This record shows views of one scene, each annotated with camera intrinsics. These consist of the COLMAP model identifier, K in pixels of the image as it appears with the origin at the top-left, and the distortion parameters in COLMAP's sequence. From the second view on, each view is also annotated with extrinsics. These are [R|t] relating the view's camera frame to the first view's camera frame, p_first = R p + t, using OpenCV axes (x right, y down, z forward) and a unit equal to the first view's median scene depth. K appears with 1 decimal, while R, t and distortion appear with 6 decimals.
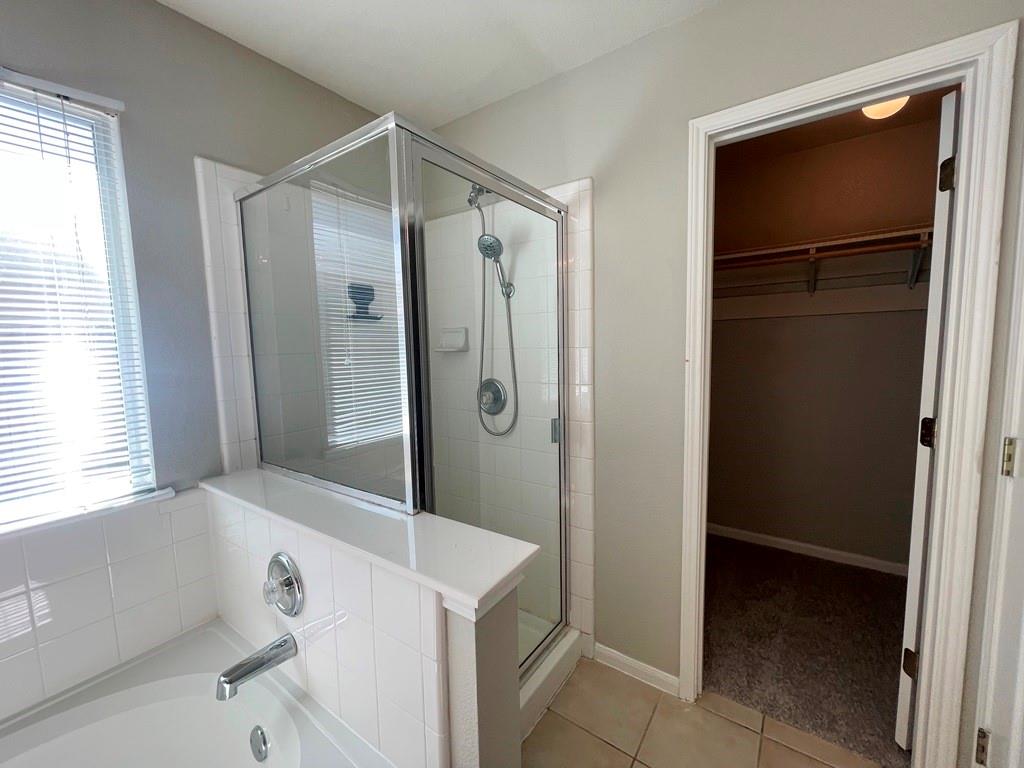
lens RADIAL K [[414.7, 0, 514.9], [0, 414.7, 386.0], [0, 0, 1]] dist [-0.003150, 0.001127]
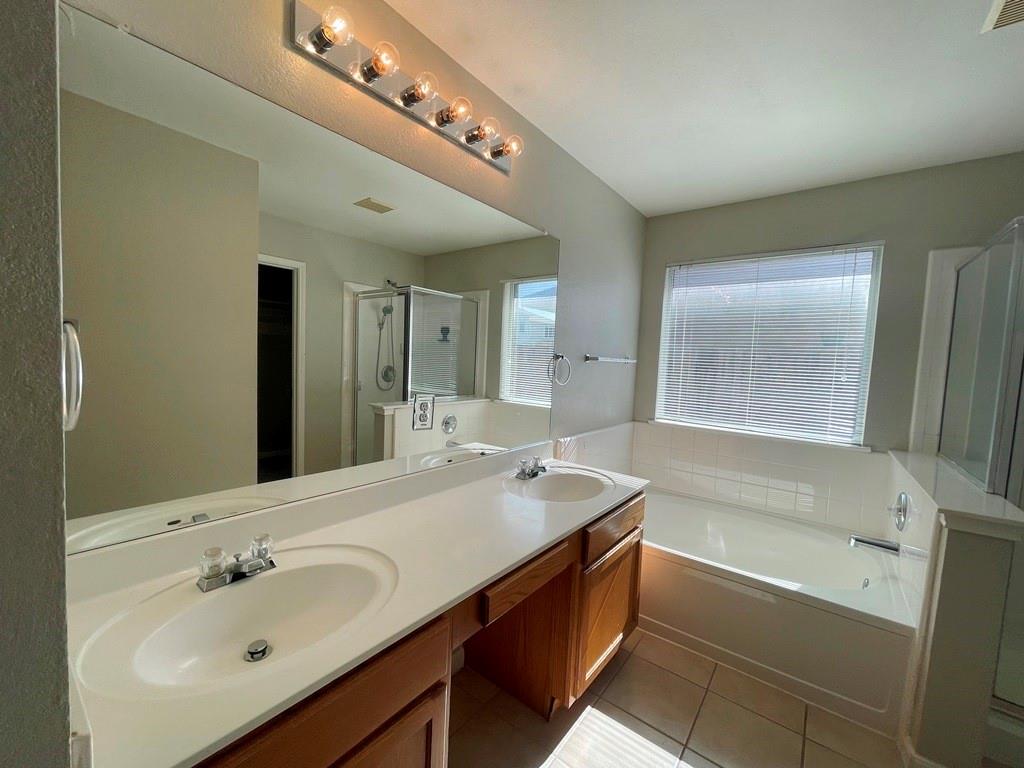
lens RADIAL K [[414.7, 0, 516.8], [0, 414.7, 388.1], [0, 0, 1]] dist [-0.003150, 0.001127]
pose [[-0.051332, 0.087675, -0.994826, 0.960071], [-0.118818, 0.988527, 0.093251, 0.006962], [0.991588, 0.122990, -0.040326, -0.453167]]
